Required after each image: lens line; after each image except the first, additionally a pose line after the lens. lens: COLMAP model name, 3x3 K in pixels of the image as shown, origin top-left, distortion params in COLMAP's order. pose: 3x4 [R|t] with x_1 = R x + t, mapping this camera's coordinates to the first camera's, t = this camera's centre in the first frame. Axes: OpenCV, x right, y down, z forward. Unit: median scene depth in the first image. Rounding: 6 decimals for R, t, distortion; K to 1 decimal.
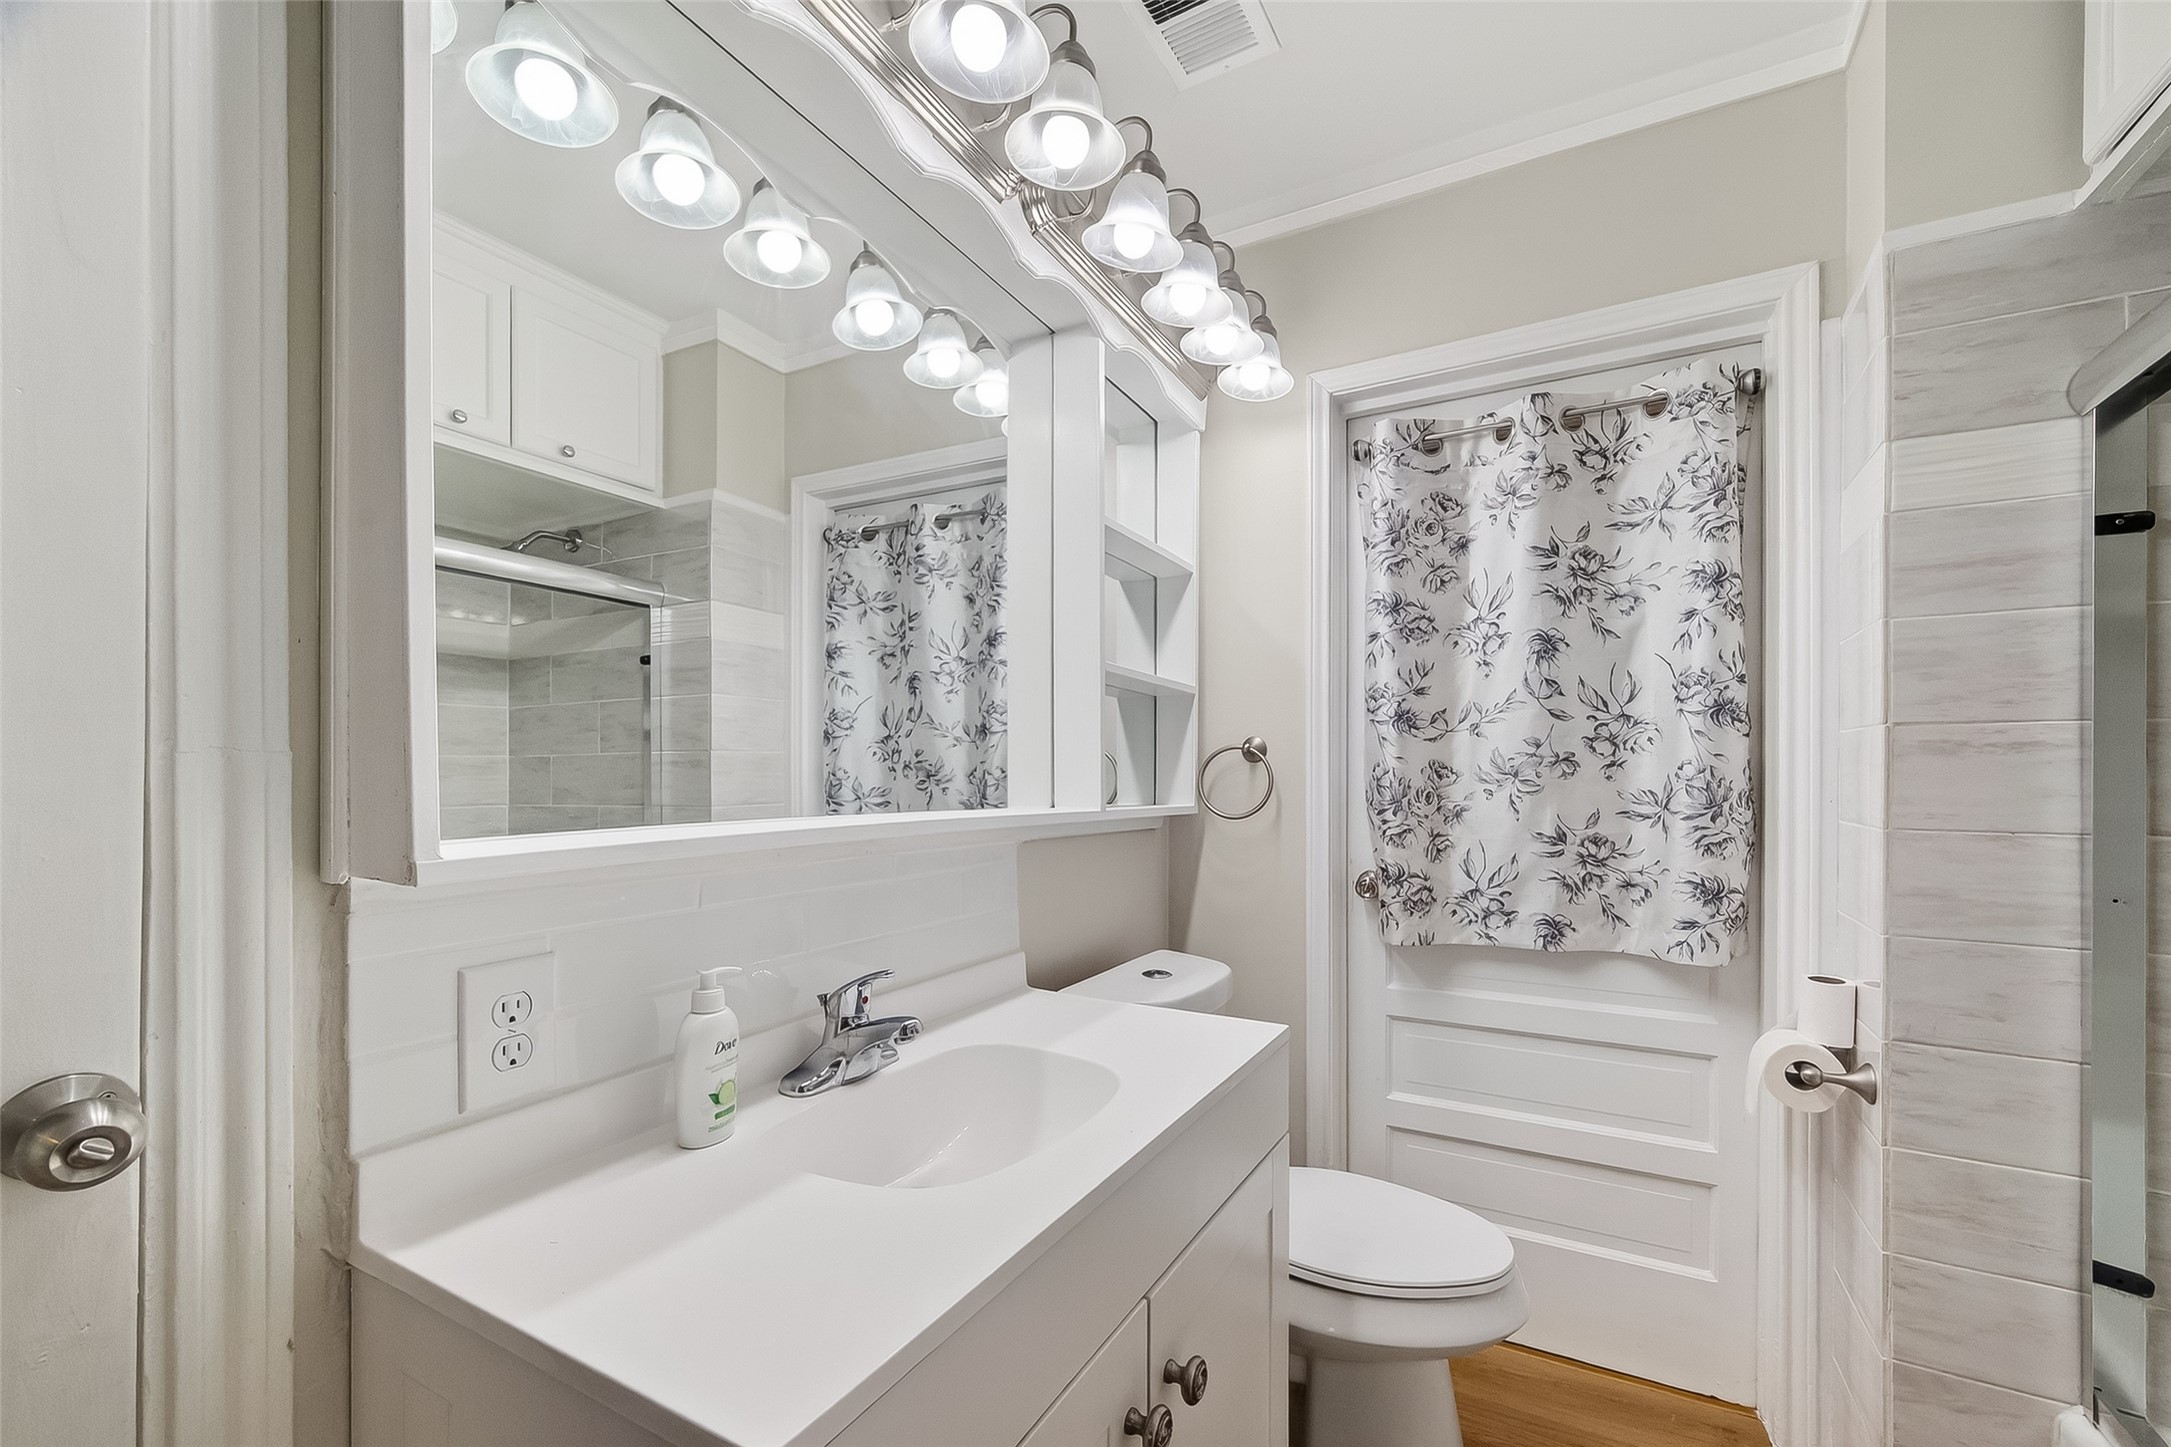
lens RADIAL K [[891.8, 0, 1070.9], [0, 891.8, 775.0], [0, 0, 1]] dist [0.001305, 0.000562]
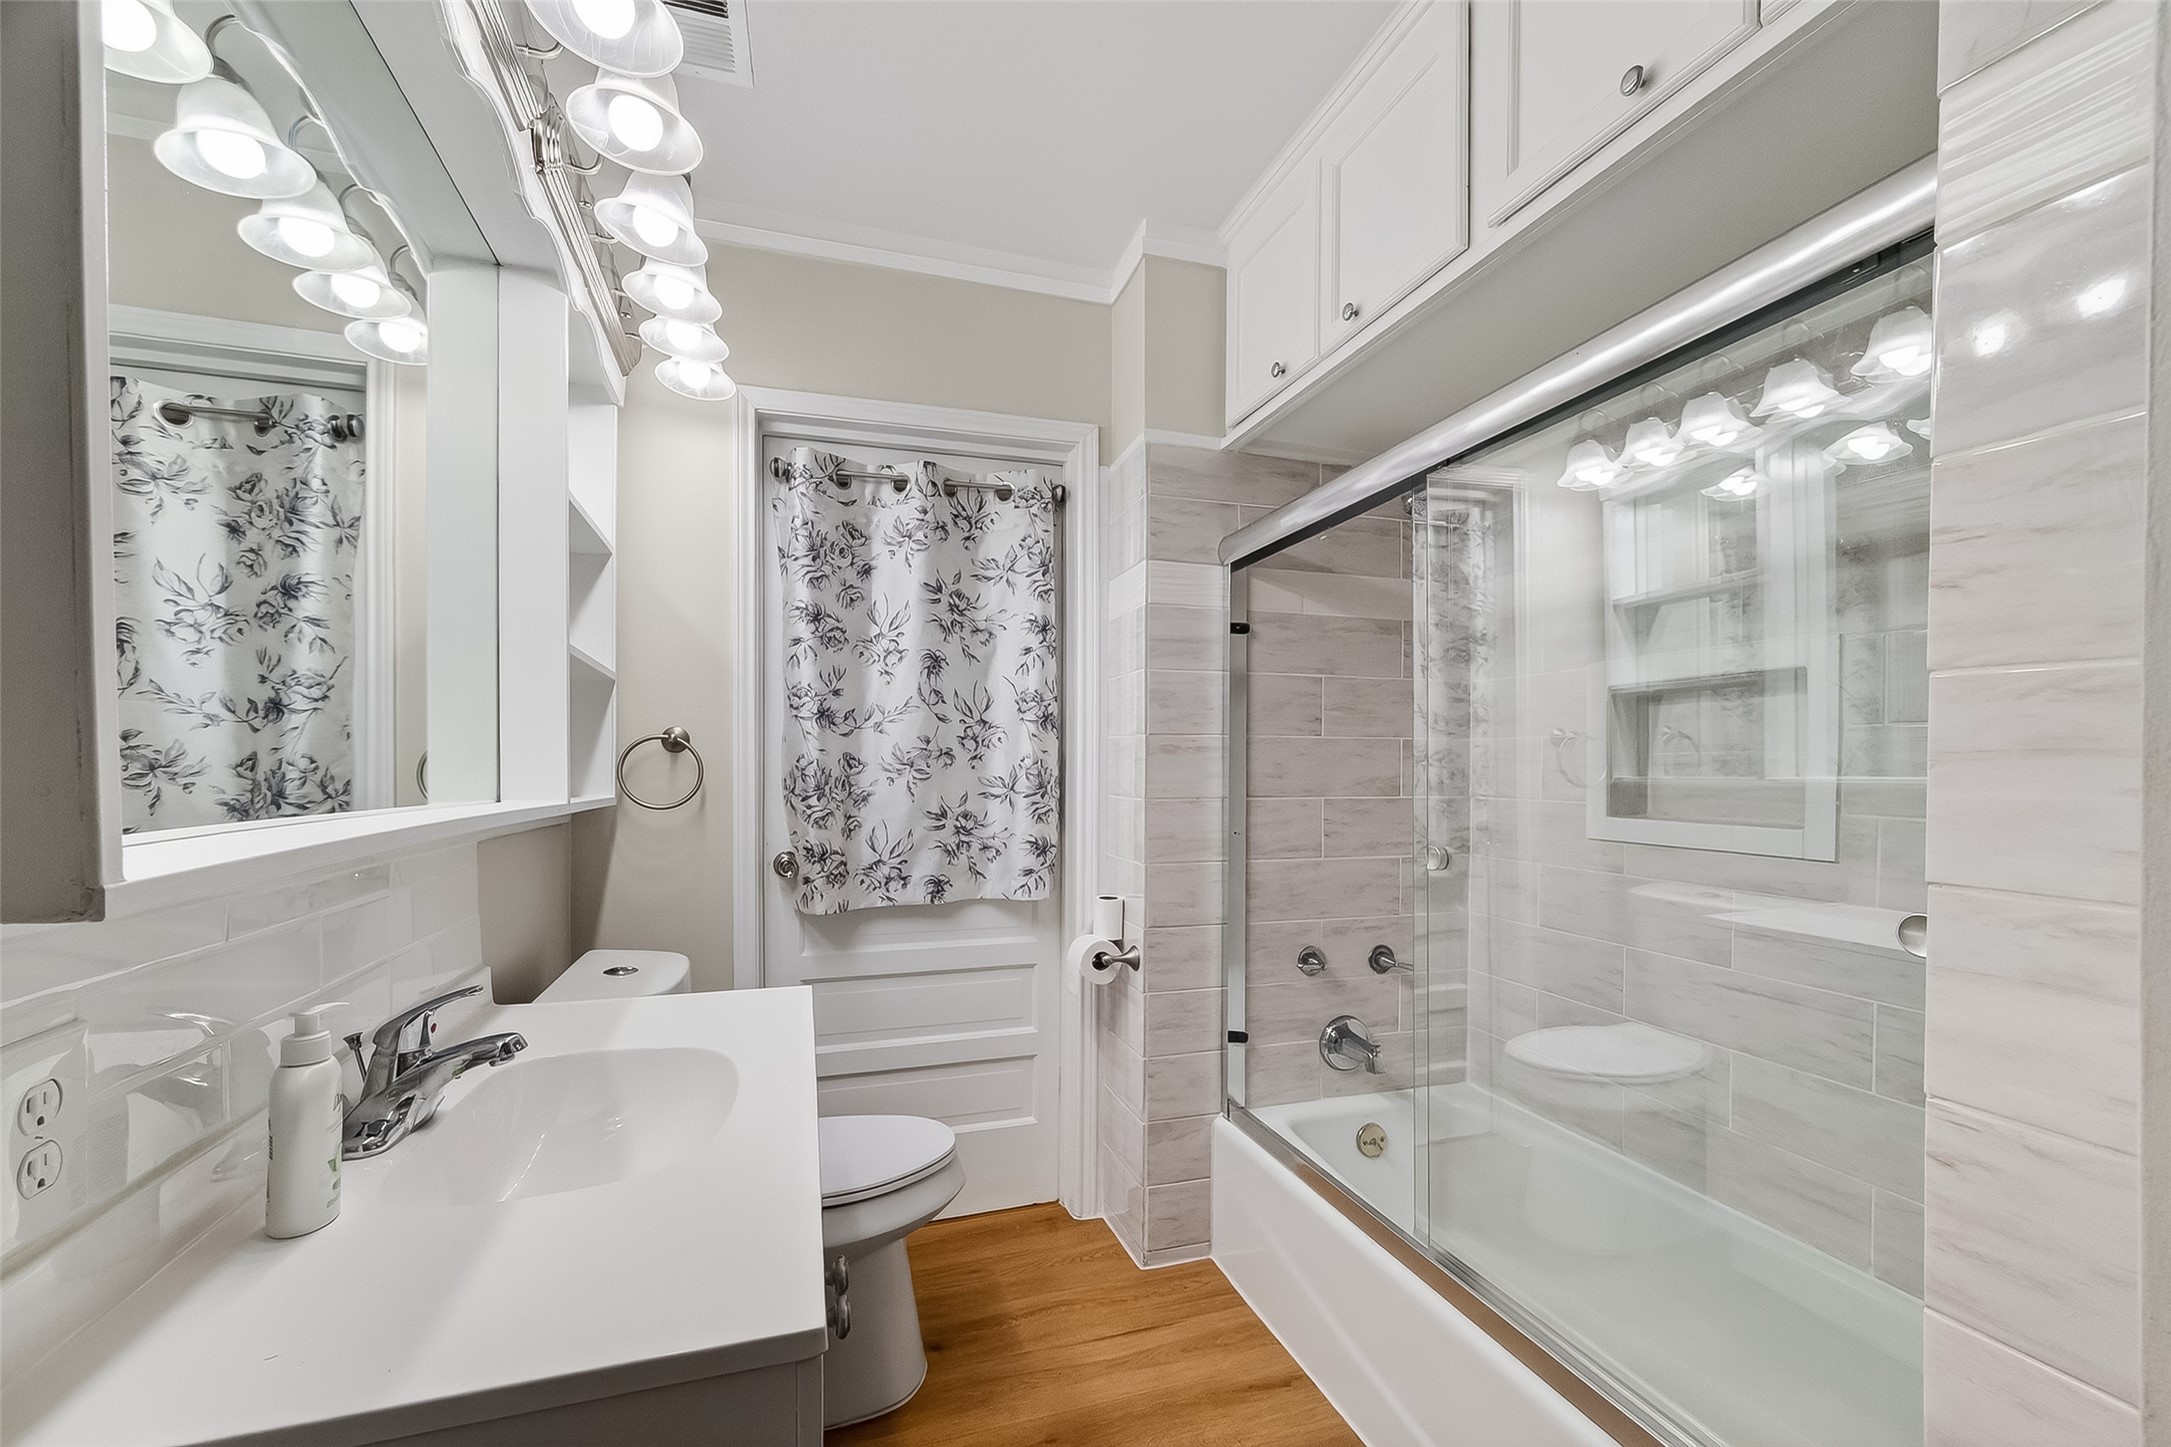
lens RADIAL K [[891.8, 0, 1070.9], [0, 891.8, 775.0], [0, 0, 1]] dist [0.001305, 0.000562]
pose [[0.697798, -0.008903, 0.716239, -0.240199], [0.000800, 0.999932, 0.011650, -0.000885], [-0.716294, -0.007556, 0.697758, -0.023199]]
